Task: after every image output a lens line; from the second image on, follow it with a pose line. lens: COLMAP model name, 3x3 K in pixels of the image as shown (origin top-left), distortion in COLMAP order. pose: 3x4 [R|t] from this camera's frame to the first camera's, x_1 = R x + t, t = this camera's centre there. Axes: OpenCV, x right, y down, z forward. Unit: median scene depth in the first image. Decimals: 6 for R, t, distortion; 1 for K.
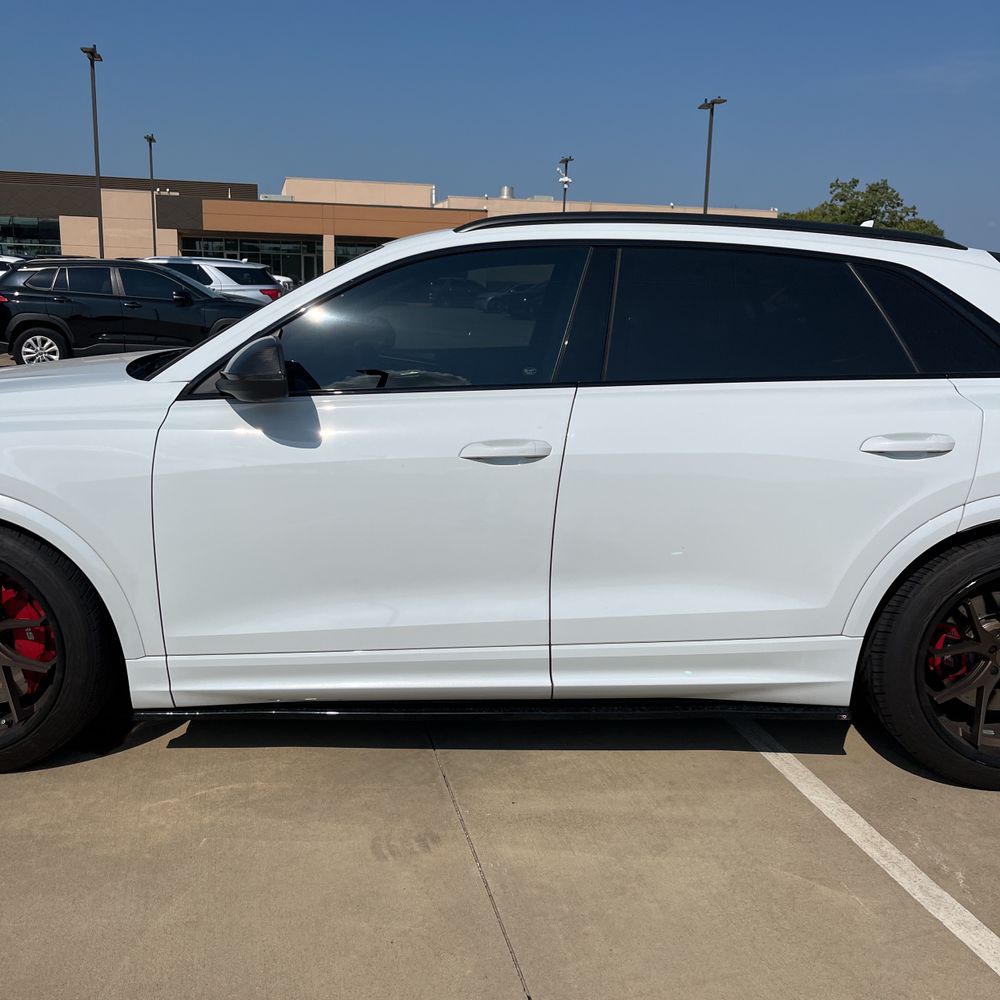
lens RADIAL K [[1013.8, 0, 500.0], [0, 1013.8, 500.0], [0, 0, 1]] dist [0.088108, -0.106787]
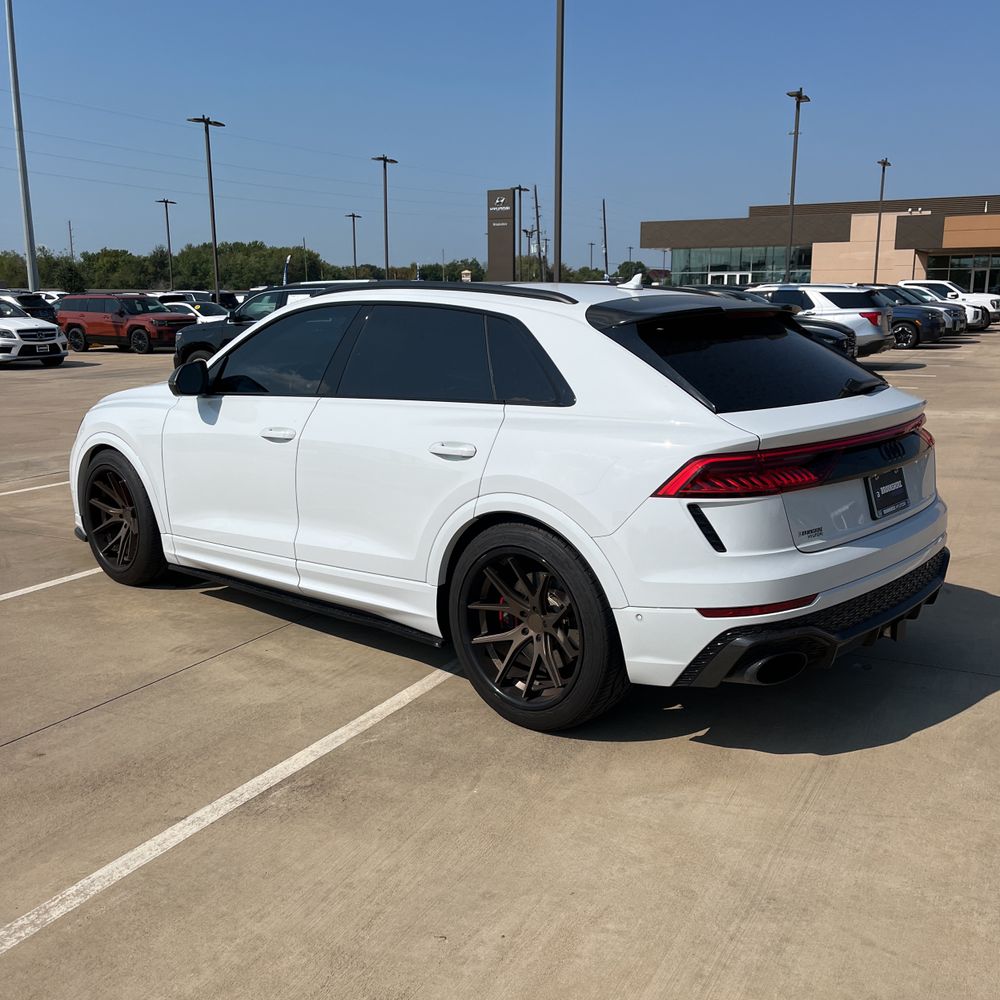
lens RADIAL K [[1023.8, 0, 507.3], [0, 1023.8, 508.8], [0, 0, 1]] dist [0.048493, -0.011039]
pose [[0.748794, 0.116775, -0.652435, 1.300503], [-0.123649, 0.991688, 0.035584, -0.031387], [0.651167, 0.054028, 0.757009, 0.003388]]
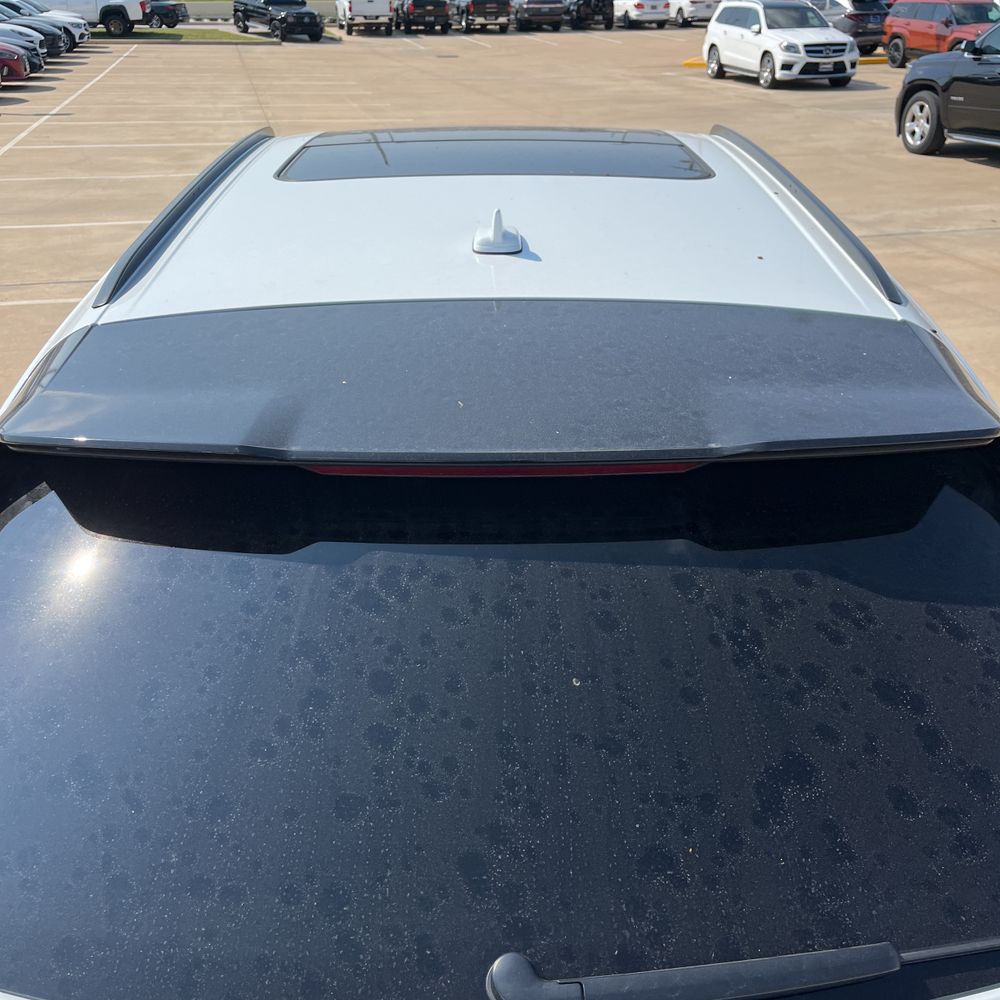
lens RADIAL K [[1013.8, 0, 500.0], [0, 1013.8, 500.0], [0, 0, 1]] dist [0.088108, -0.106787]
pose [[0.019552, 0.434303, -0.900554, 0.970040], [-0.208680, 0.882661, 0.421144, -0.415412], [0.977789, 0.179694, 0.107888, 1.197664]]
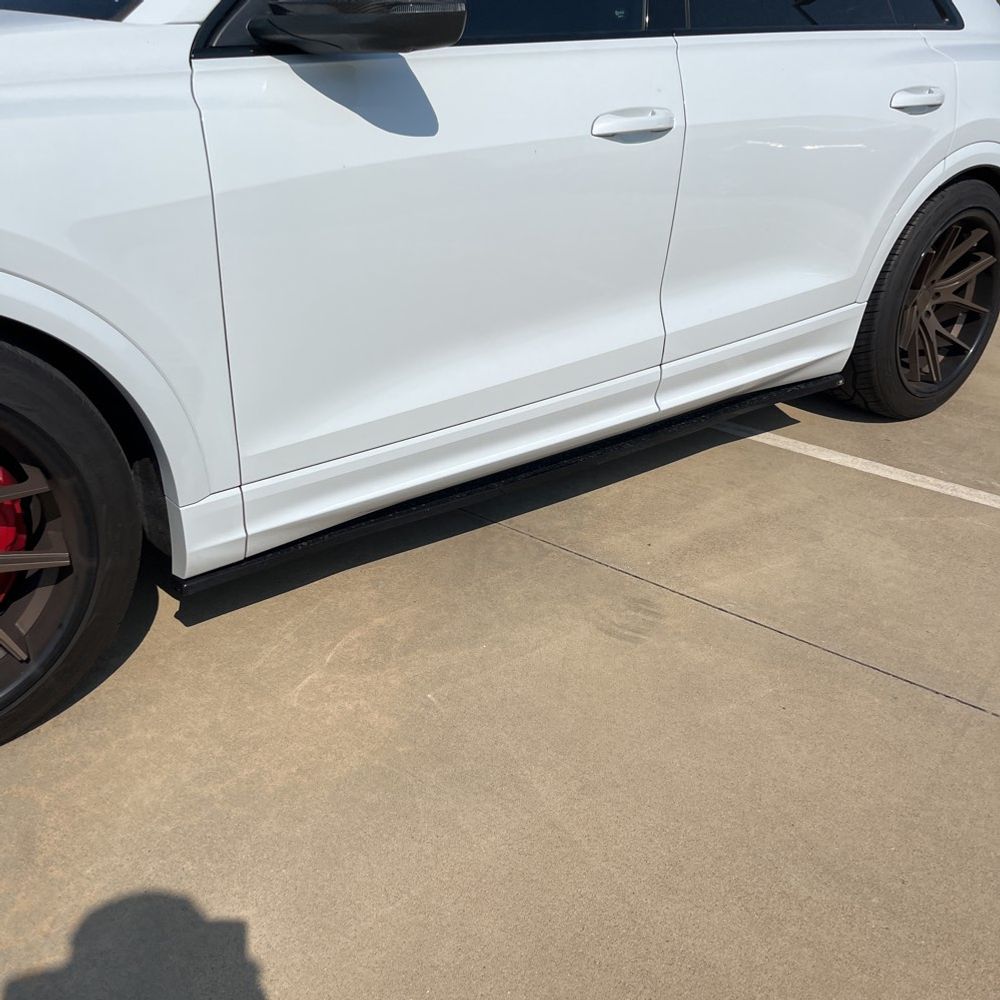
lens RADIAL K [[1013.8, 0, 500.0], [0, 1013.8, 500.0], [0, 0, 1]] dist [0.088108, -0.106787]
pose [[0.766420, -0.258042, 0.588231, -0.582883], [0.099170, 0.952316, 0.288547, -0.010323], [-0.634639, -0.162813, 0.755464, 0.404019]]
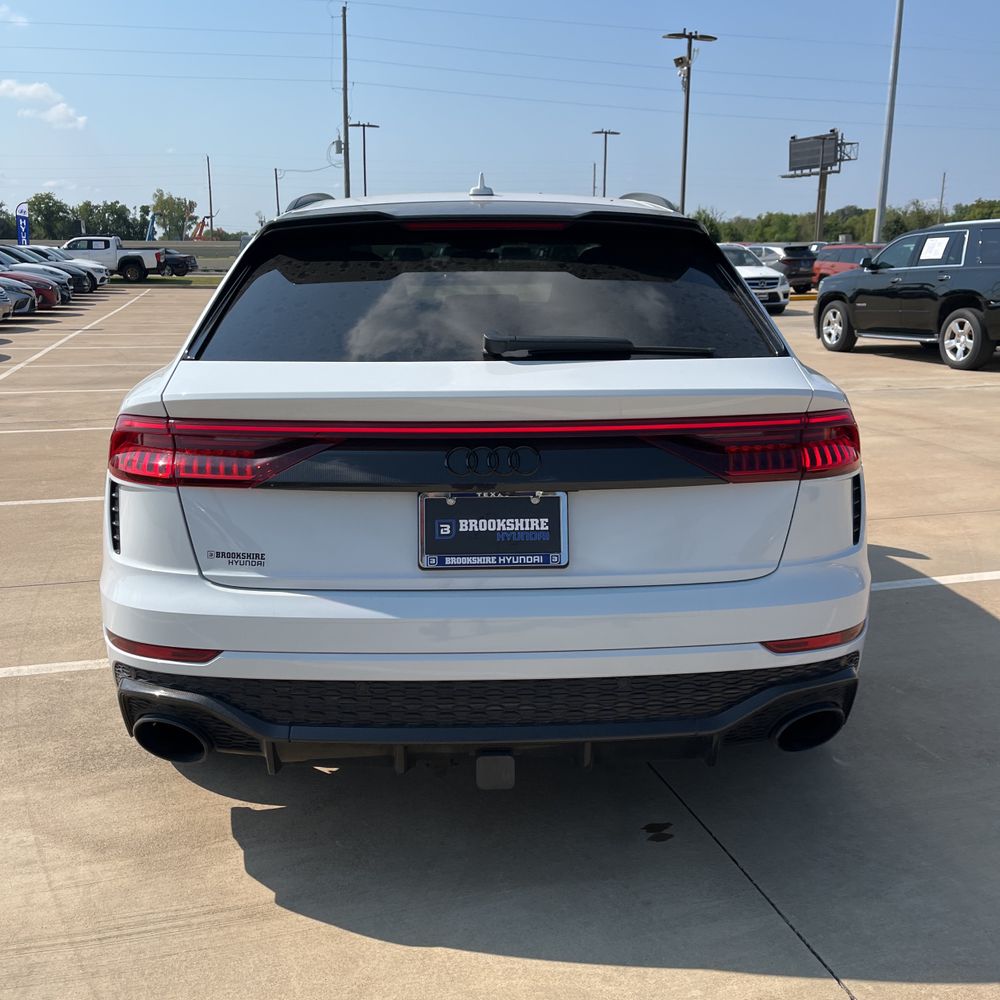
lens RADIAL K [[1020.2, 0, 495.8], [0, 1020.2, 501.2], [0, 0, 1]] dist [0.040071, -0.010051]
pose [[0.037428, 0.222588, -0.974194, 1.523788], [-0.211370, 0.954583, 0.209987, -0.238945], [0.976689, 0.198056, 0.082777, 1.212473]]
